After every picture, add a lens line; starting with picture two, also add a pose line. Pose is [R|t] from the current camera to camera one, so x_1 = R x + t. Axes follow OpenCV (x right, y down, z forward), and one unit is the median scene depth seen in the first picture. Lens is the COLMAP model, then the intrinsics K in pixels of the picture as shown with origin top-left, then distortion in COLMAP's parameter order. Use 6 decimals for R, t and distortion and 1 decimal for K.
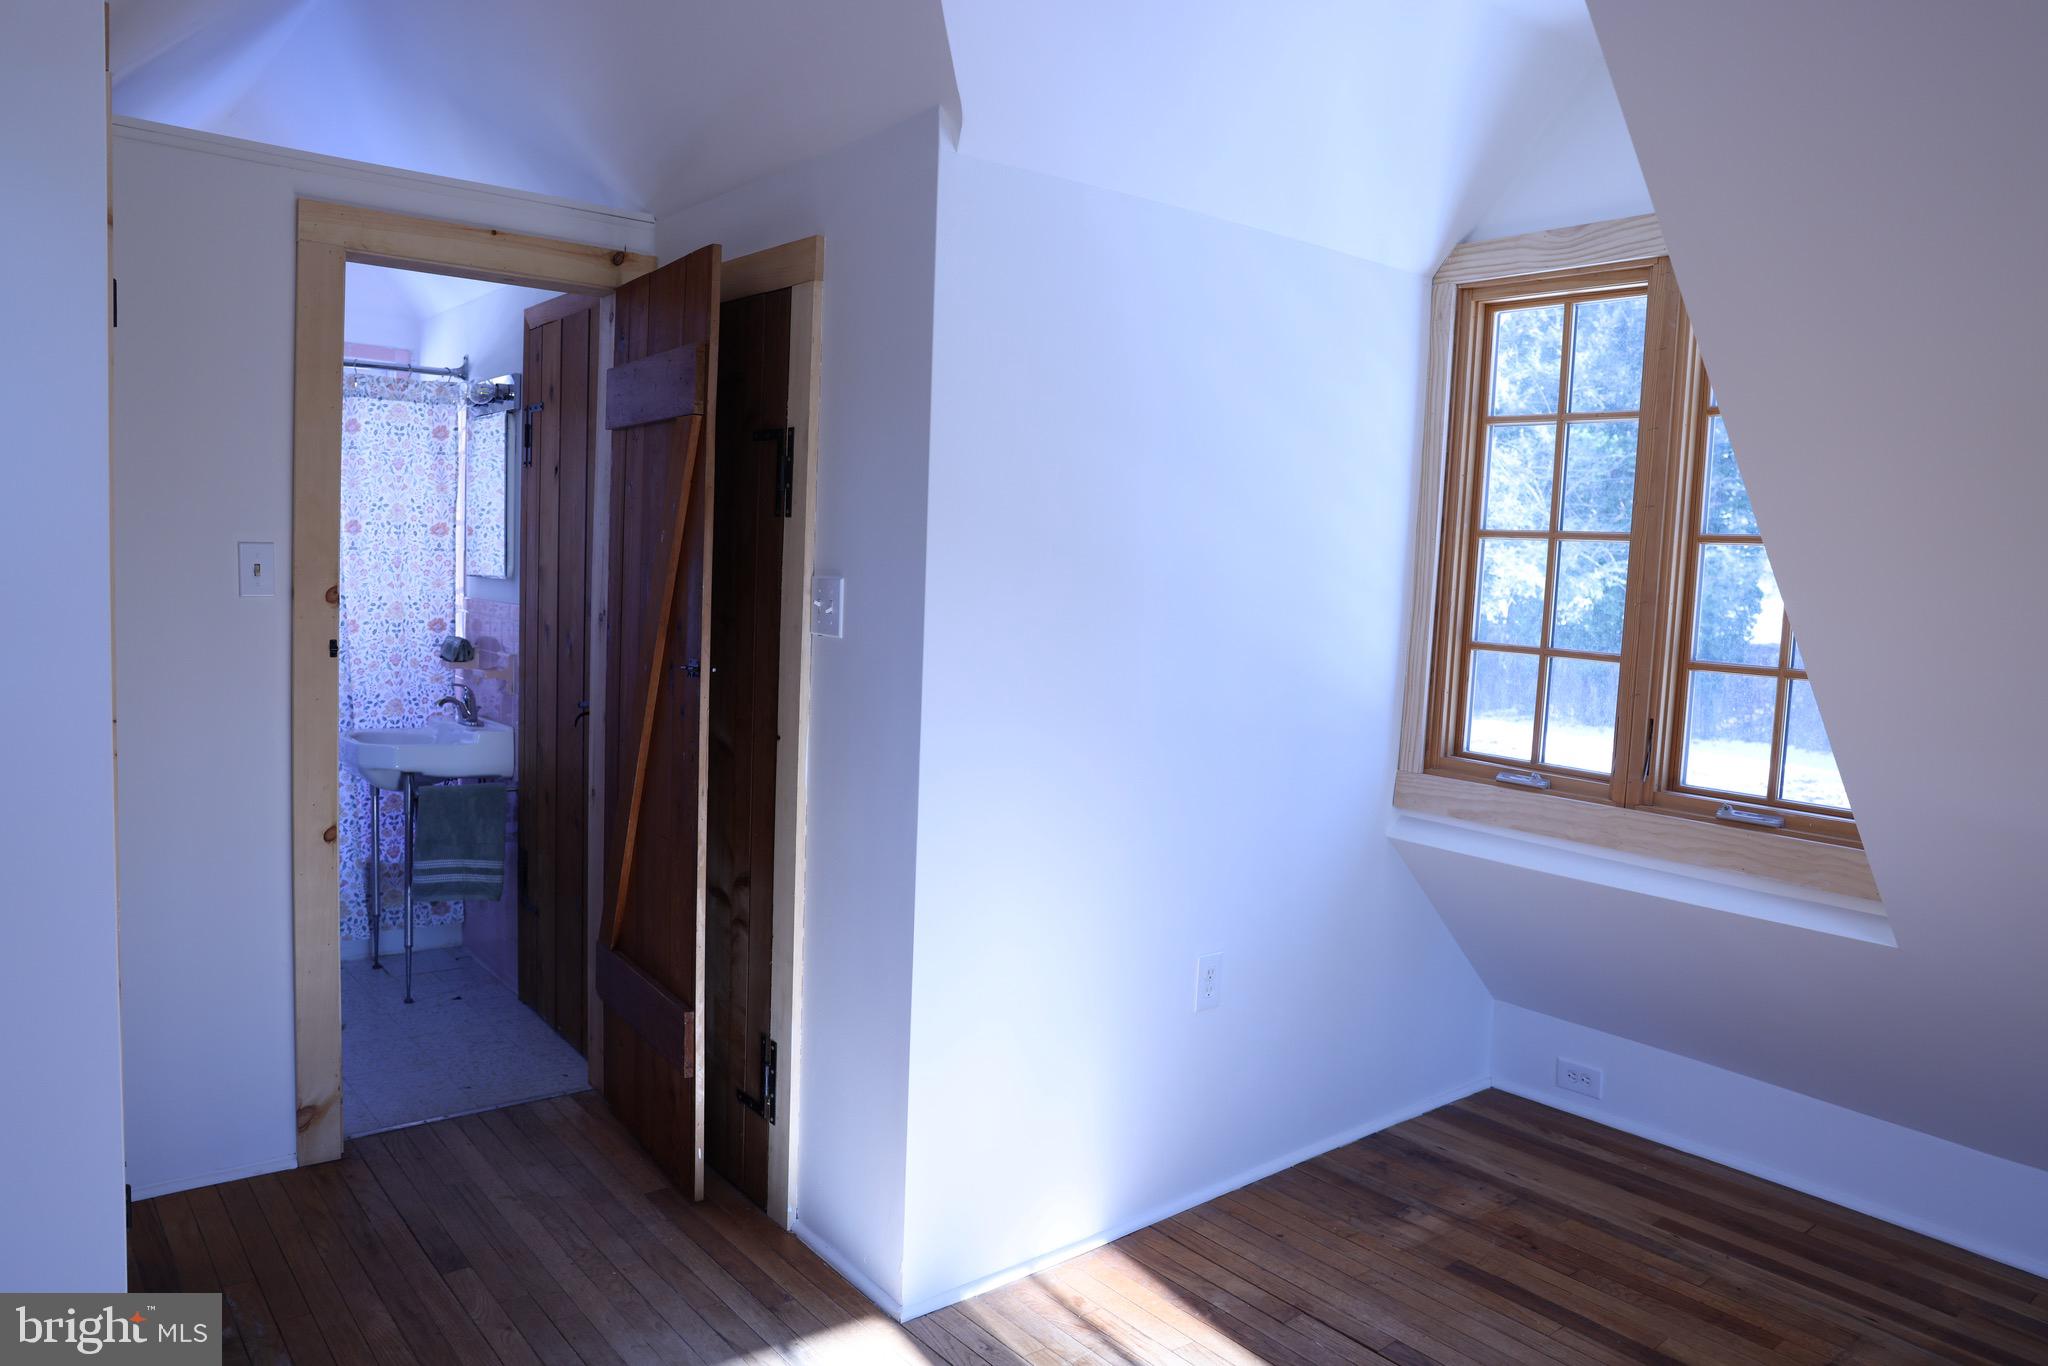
lens RADIAL K [[1385.7, 0, 1024.0], [0, 1385.7, 683.0], [0, 0, 1]] dist [-0.091982, 0.076796]
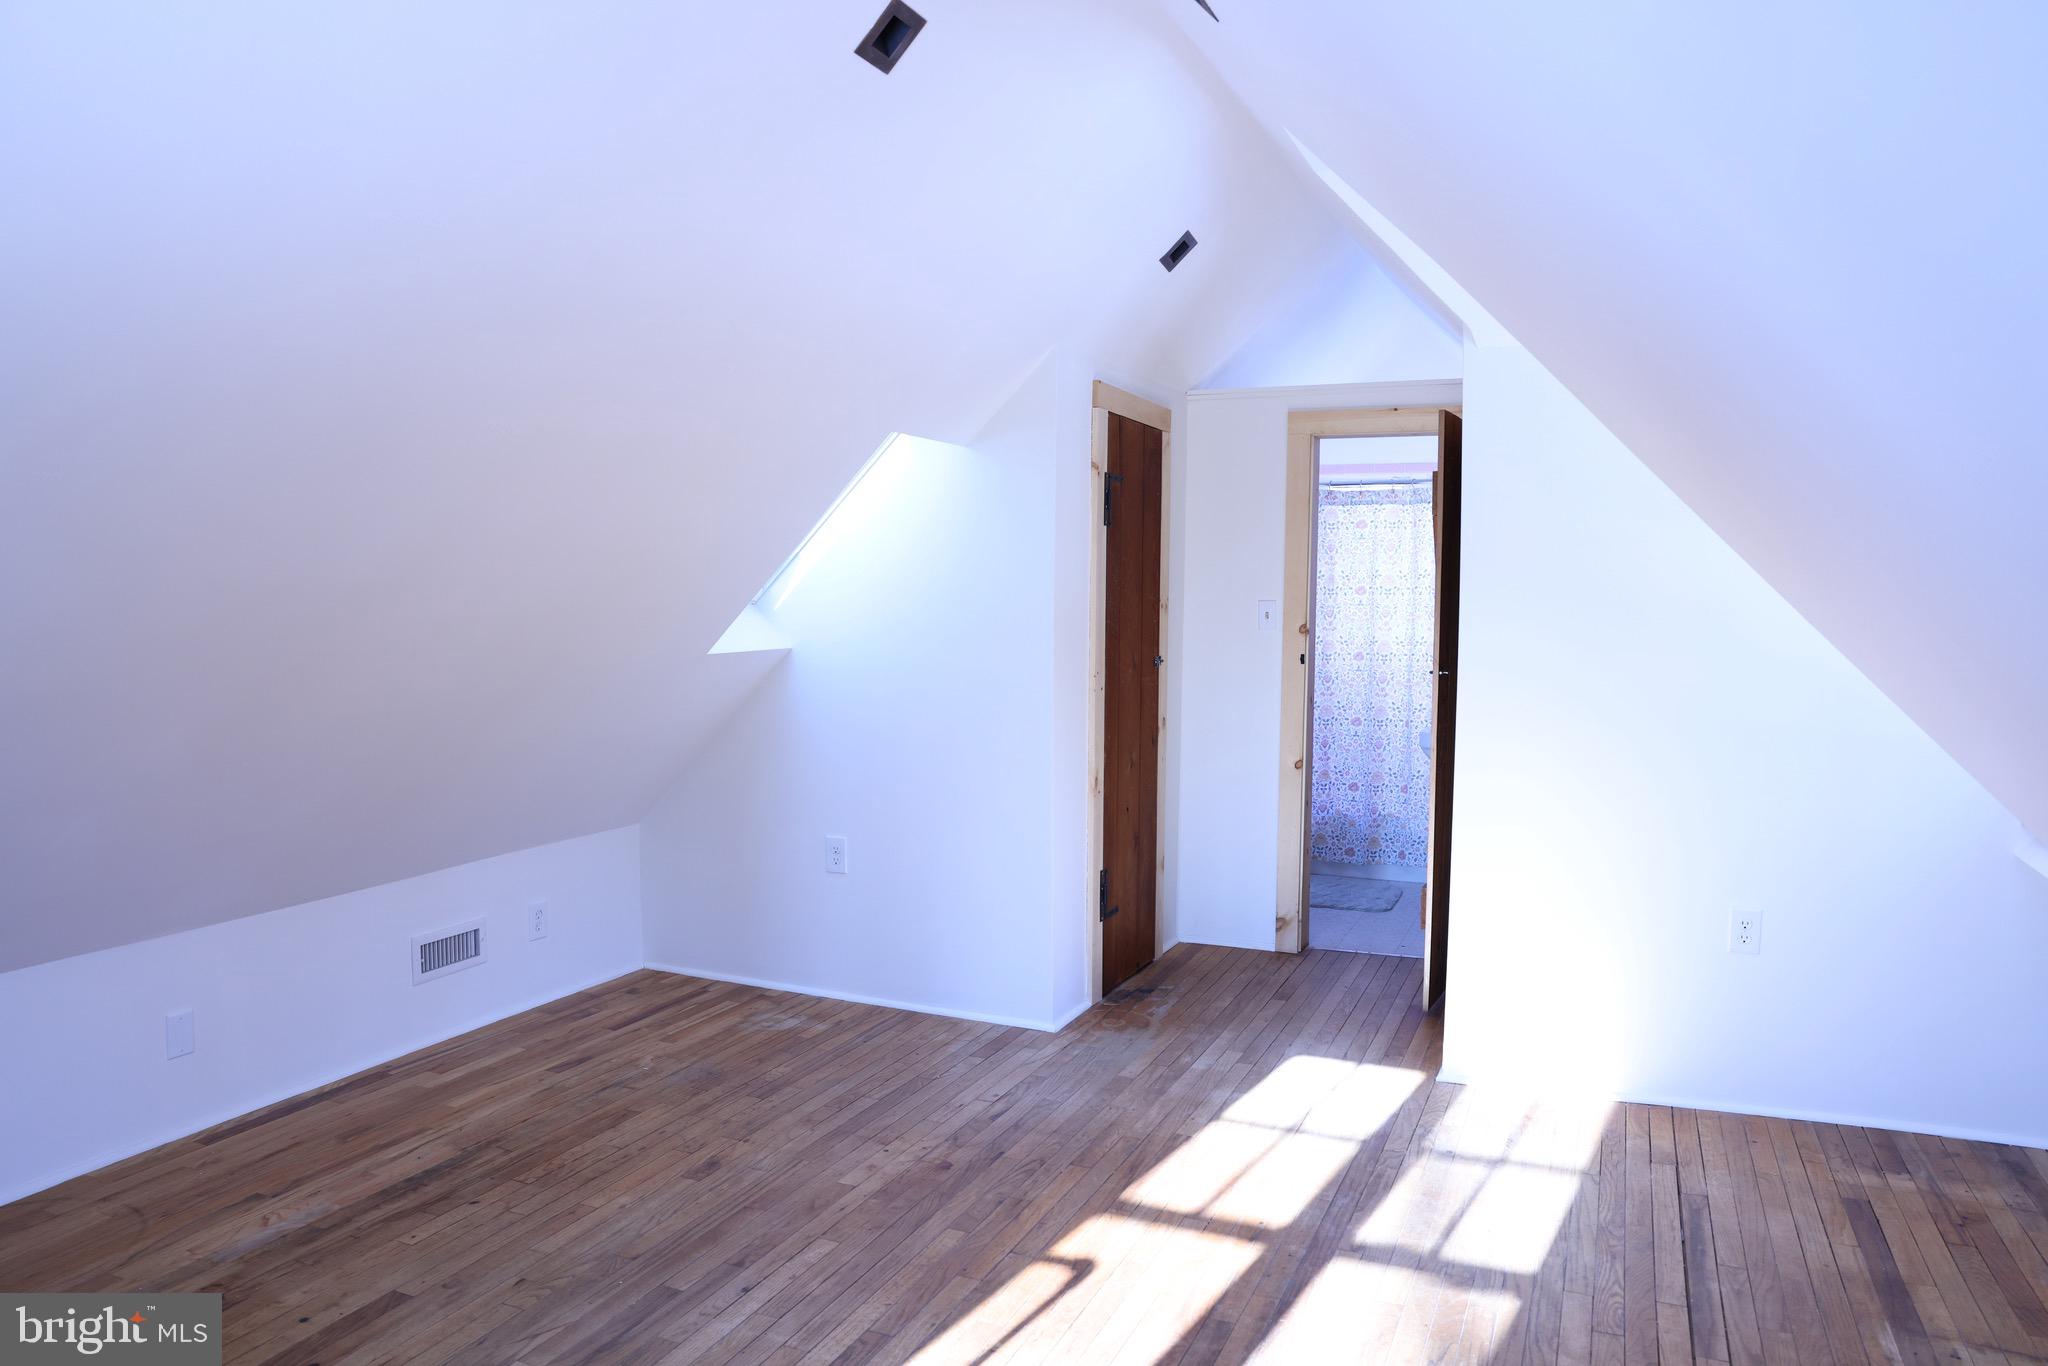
lens RADIAL K [[1385.7, 0, 1024.0], [0, 1385.7, 683.0], [0, 0, 1]] dist [-0.091982, 0.076796]
pose [[0.466209, 0.019670, -0.884456, 0.937621], [-0.062264, 0.998003, -0.010625, 0.048724], [0.882481, 0.060023, 0.466503, -0.162740]]
